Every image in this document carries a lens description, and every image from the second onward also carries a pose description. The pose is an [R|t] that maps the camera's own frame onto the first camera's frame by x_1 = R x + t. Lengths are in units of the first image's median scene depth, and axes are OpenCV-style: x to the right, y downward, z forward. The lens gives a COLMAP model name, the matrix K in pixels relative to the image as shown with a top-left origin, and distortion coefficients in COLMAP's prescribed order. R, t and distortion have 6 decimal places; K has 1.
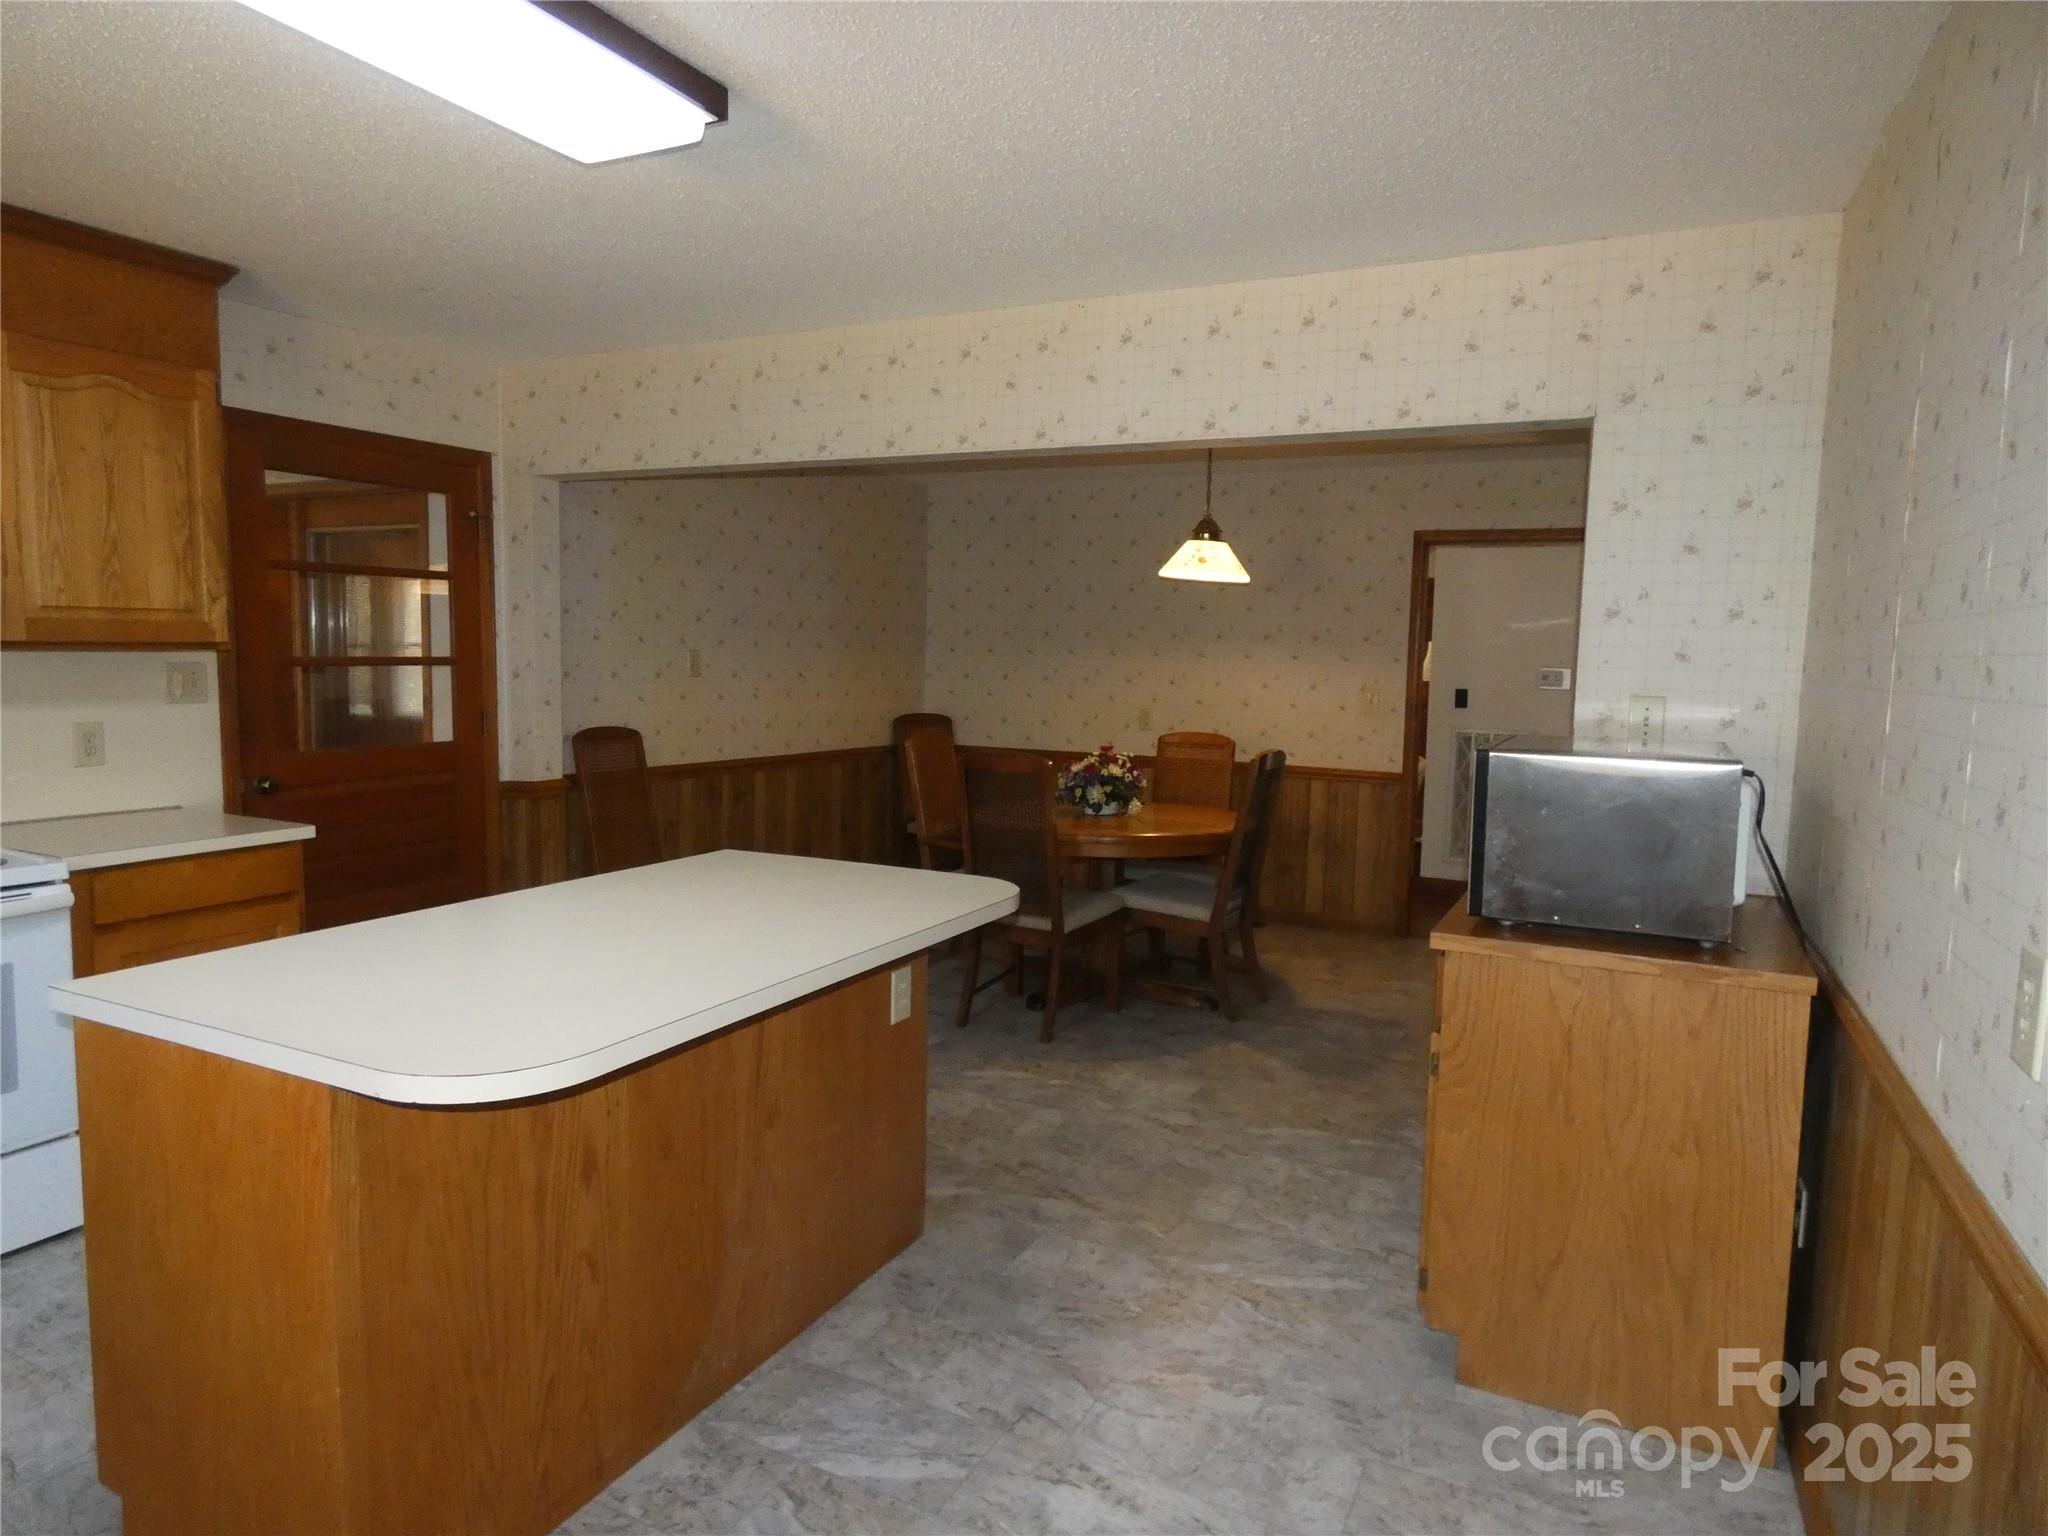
lens RADIAL K [[1266.5, 0, 1025.1], [0, 1266.5, 779.6], [0, 0, 1]] dist [-0.002181, -0.002991]
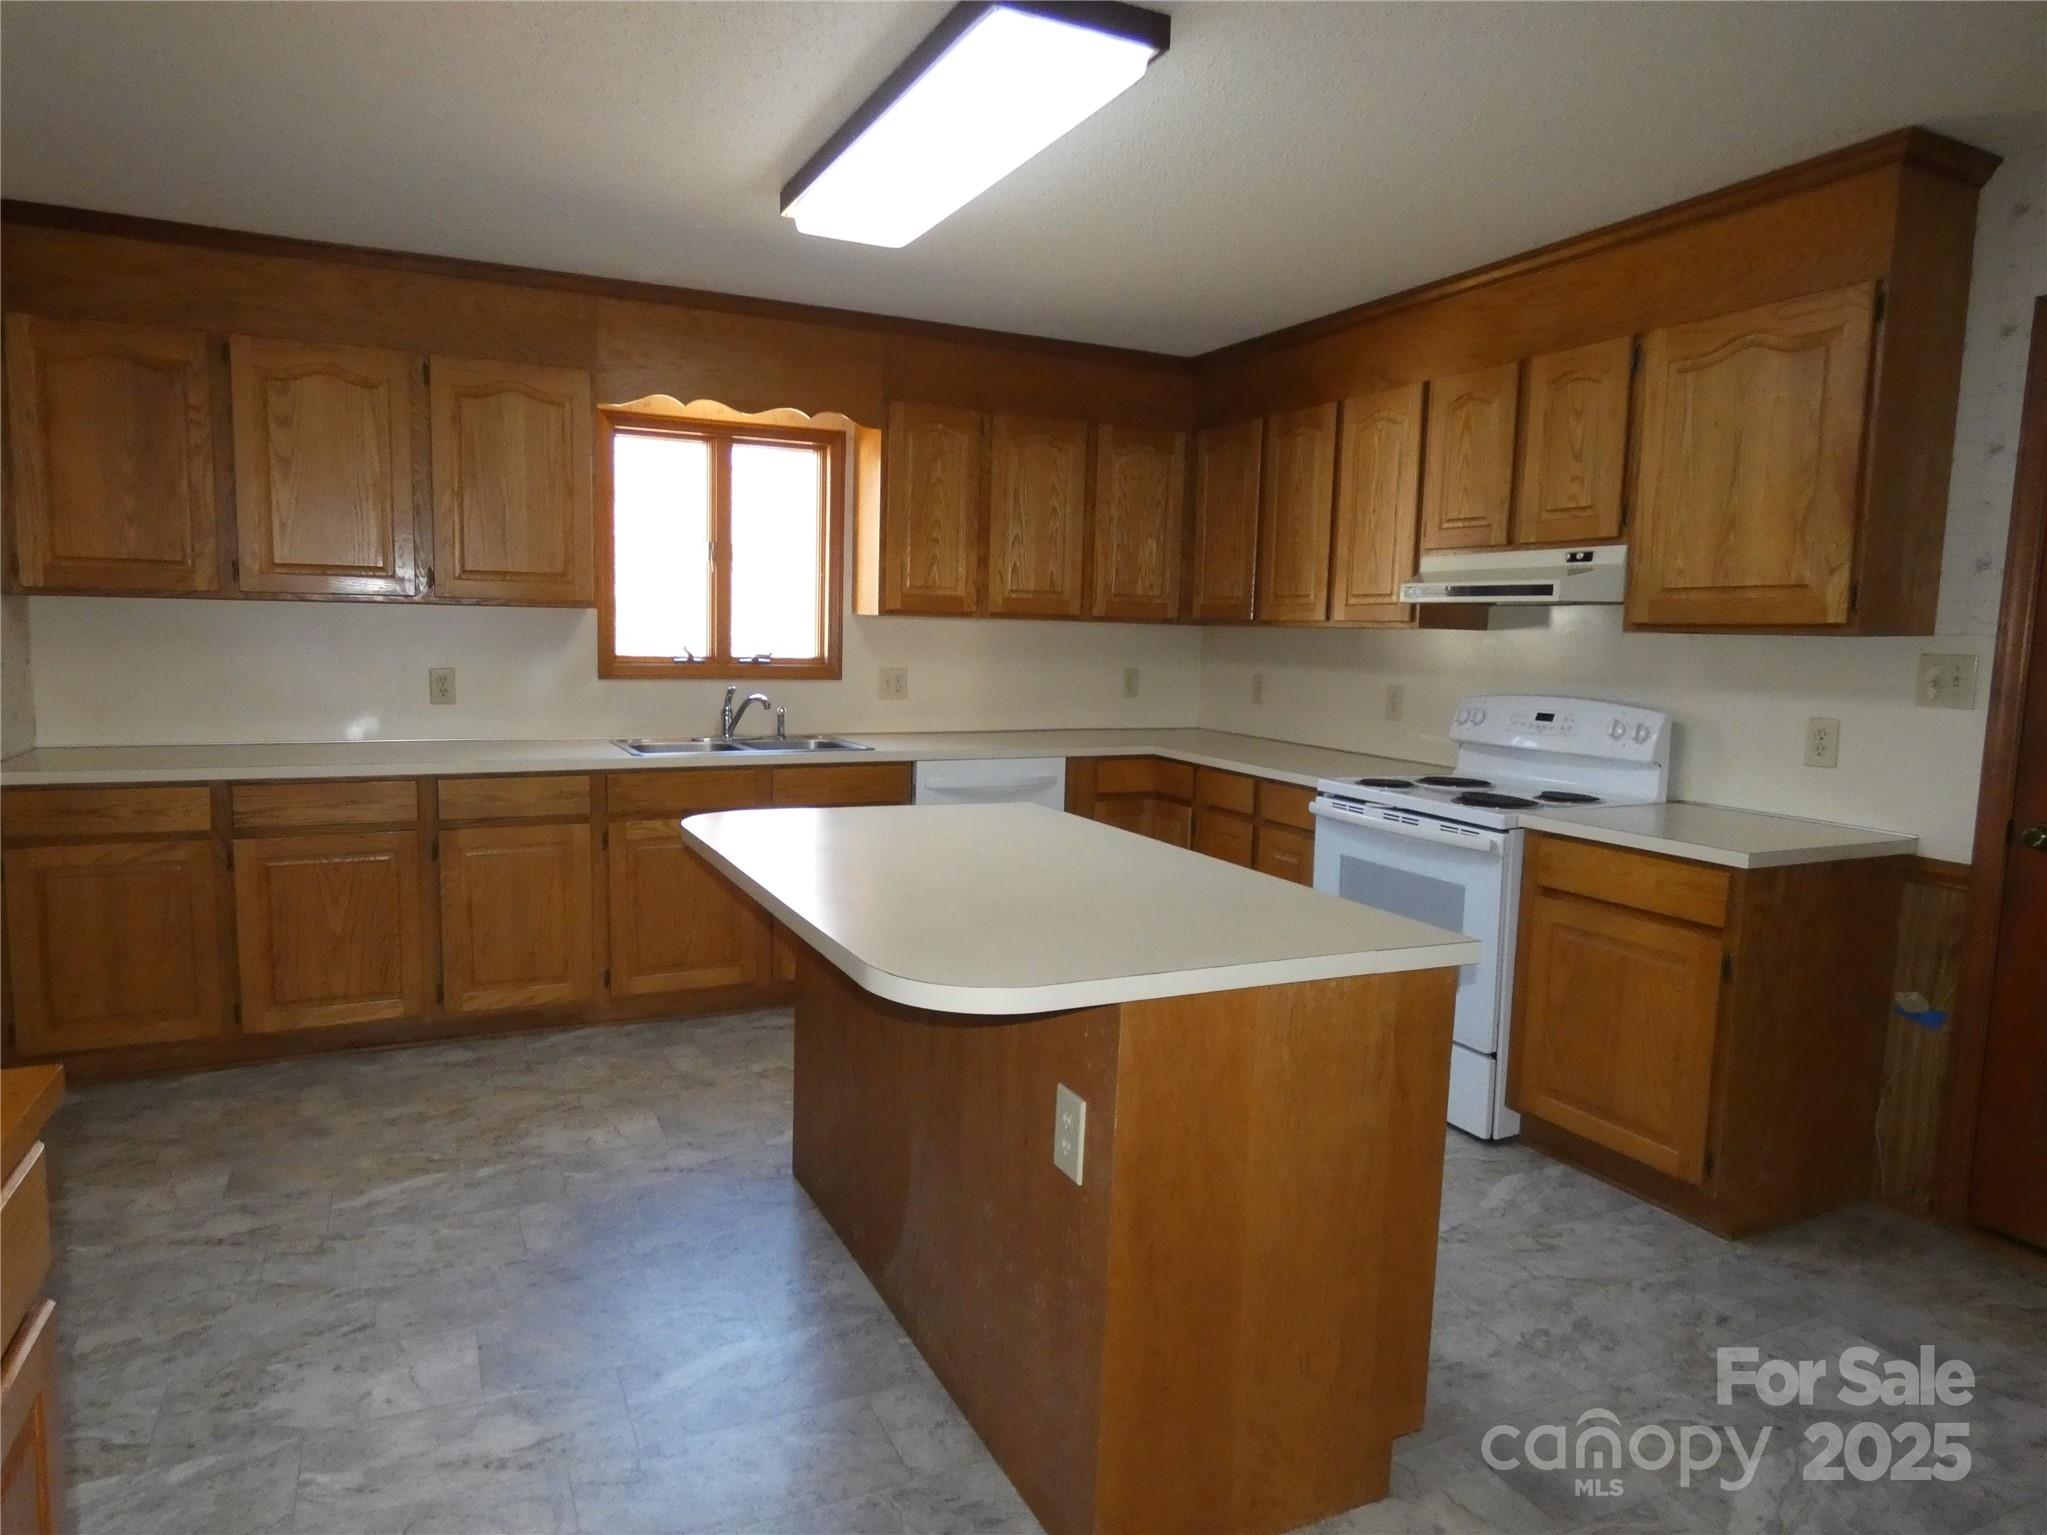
lens RADIAL K [[1265.9, 0, 1024.6], [0, 1265.9, 779.1], [0, 0, 1]] dist [-0.002181, -0.002991]
pose [[-0.629479, 0.055643, -0.775023, 0.342847], [-0.103688, 0.982497, 0.154754, -0.087797], [0.770068, 0.177775, -0.612691, 1.193452]]
